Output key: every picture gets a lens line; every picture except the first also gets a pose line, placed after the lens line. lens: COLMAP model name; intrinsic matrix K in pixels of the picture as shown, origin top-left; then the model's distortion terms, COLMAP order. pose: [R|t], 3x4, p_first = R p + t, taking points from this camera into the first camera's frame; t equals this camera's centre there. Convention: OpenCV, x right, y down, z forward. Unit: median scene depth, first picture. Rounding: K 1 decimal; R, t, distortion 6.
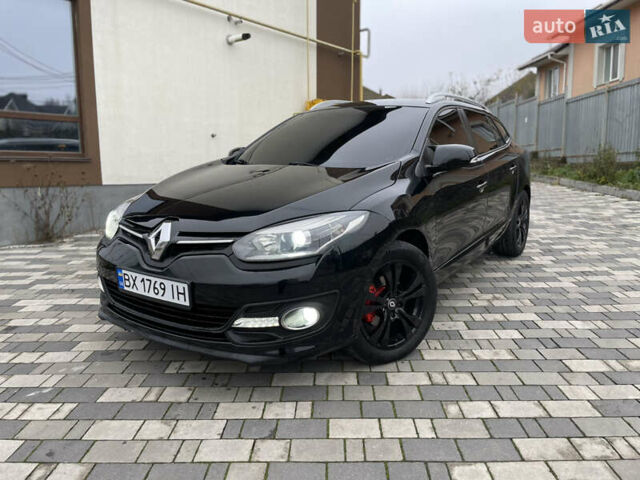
lens RADIAL K [[484.9, 0, 318.4], [0, 484.9, 236.7], [0, 0, 1]] dist [0.087502, -0.117932]
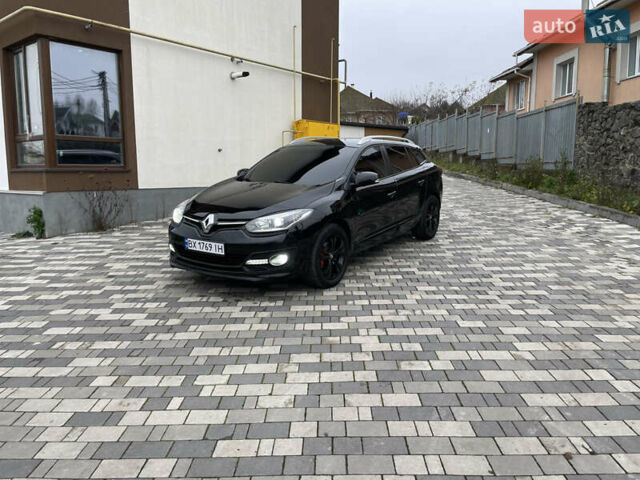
lens RADIAL K [[484.9, 0, 317.8], [0, 484.9, 233.2], [0, 0, 1]] dist [0.087502, -0.117932]
pose [[0.999932, 0.002850, 0.011284, 0.084245], [-0.002795, 0.999984, -0.004878, 0.049355], [-0.011298, 0.004847, 0.999924, -0.825558]]
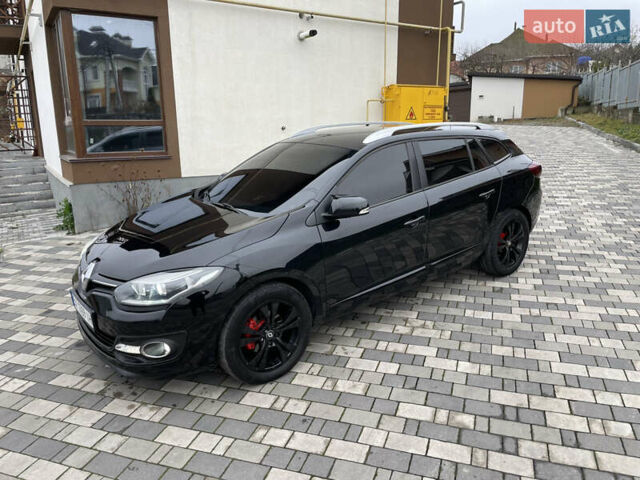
lens RADIAL K [[484.9, 0, 320.1], [0, 484.9, 234.2], [0, 0, 1]] dist [0.087502, -0.117932]
pose [[0.952620, 0.058255, -0.298531, 0.584914], [-0.032289, 0.995310, 0.091191, -0.211133], [0.302443, -0.077231, 0.950033, -0.082795]]
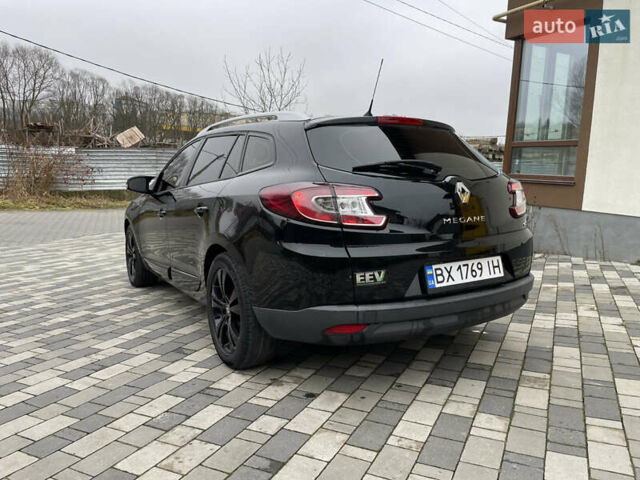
lens RADIAL K [[484.9, 0, 320.7], [0, 484.9, 236.7], [0, 0, 1]] dist [0.087502, -0.117932]
pose [[-0.412710, 0.127821, -0.901850, 1.497591], [-0.151626, 0.966650, 0.206393, -0.423432], [0.898154, 0.221924, -0.379565, 2.224942]]
